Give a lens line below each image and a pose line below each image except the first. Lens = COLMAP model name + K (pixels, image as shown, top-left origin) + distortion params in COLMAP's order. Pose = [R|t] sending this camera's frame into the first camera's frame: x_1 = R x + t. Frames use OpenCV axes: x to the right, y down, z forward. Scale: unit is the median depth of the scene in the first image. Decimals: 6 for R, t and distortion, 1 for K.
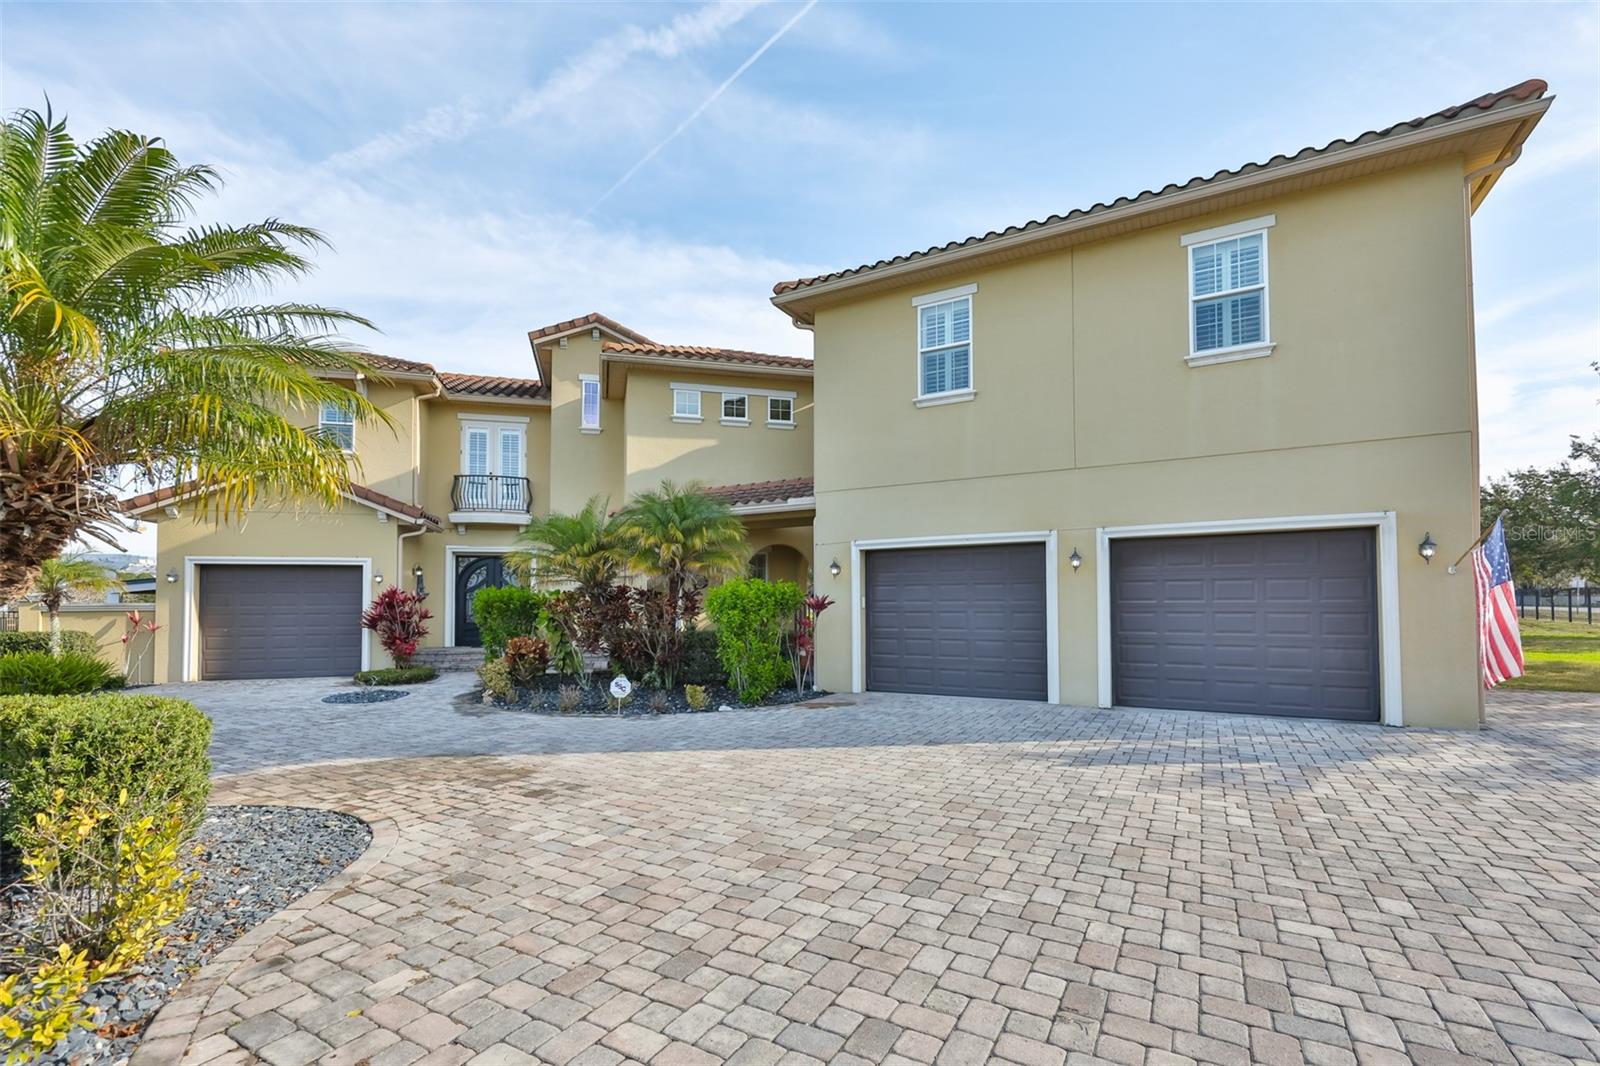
lens RADIAL K [[697.1, 0, 838.6], [0, 697.1, 573.7], [0, 0, 1]] dist [0.001799, -0.001639]
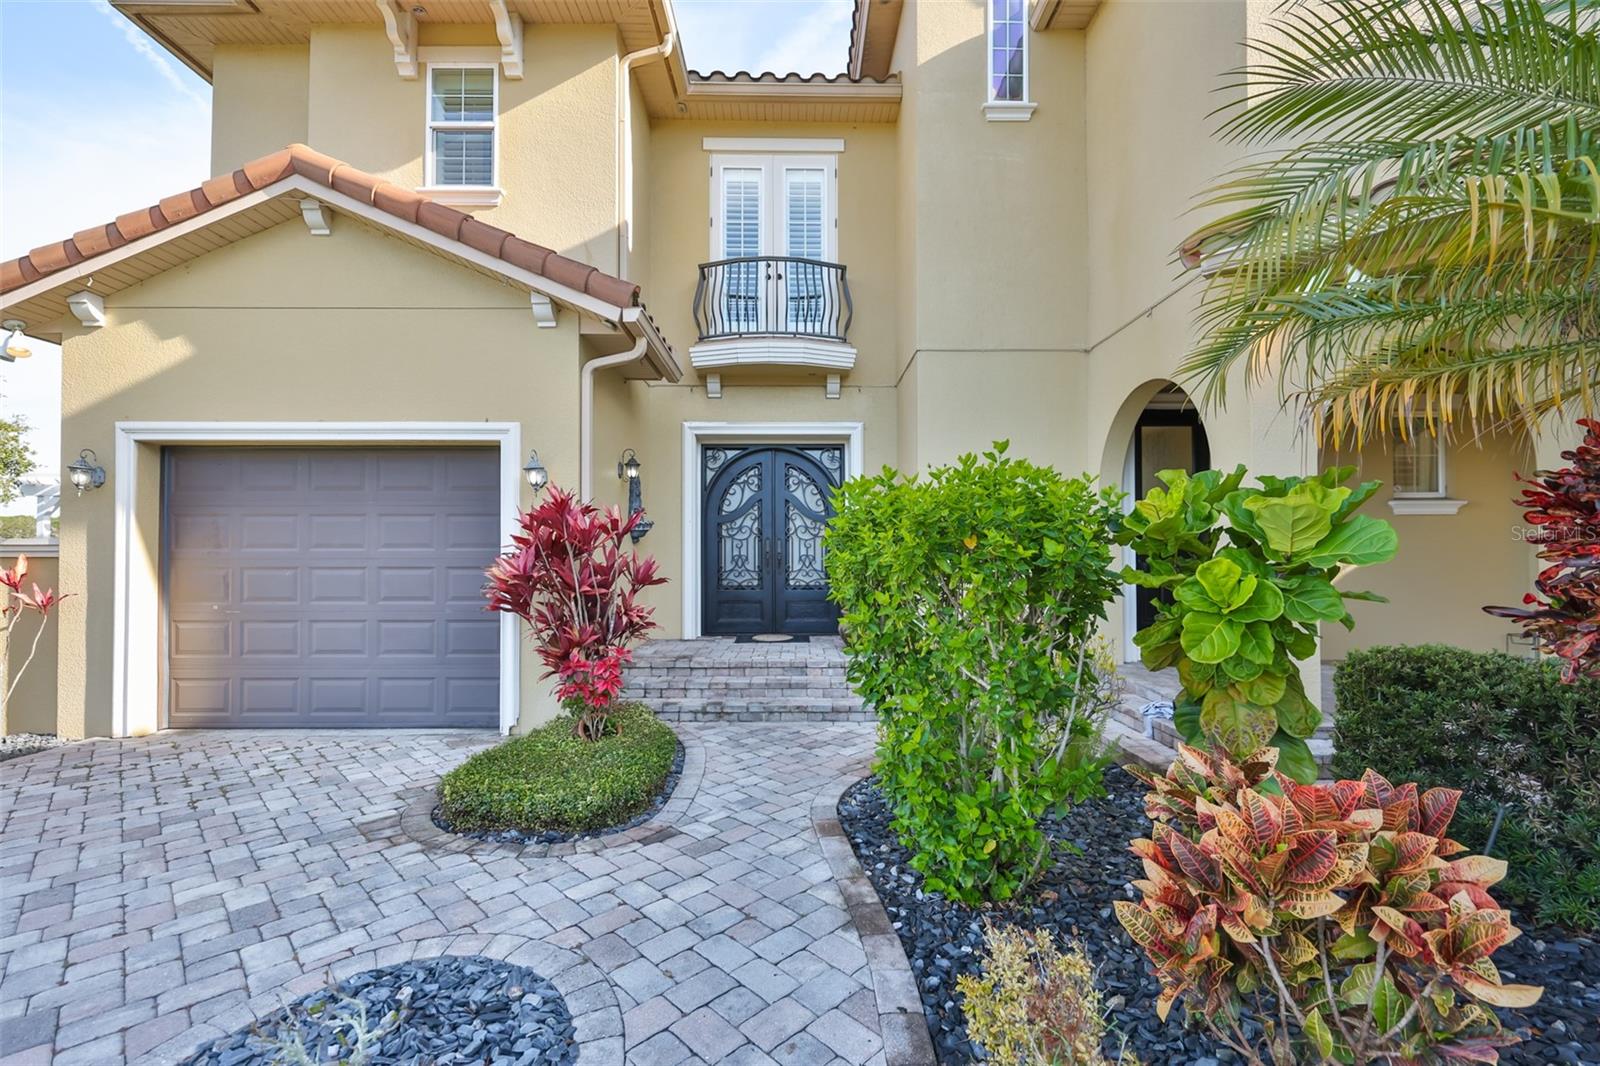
lens RADIAL K [[697.1, 0, 798.6], [0, 697.1, 525.8], [0, 0, 1]] dist [0.001799, -0.001639]
pose [[0.949963, -0.004791, -0.312326, -0.404523], [0.006780, 0.999963, 0.005283, 0.032286], [0.312289, -0.007136, 0.949960, 0.681024]]
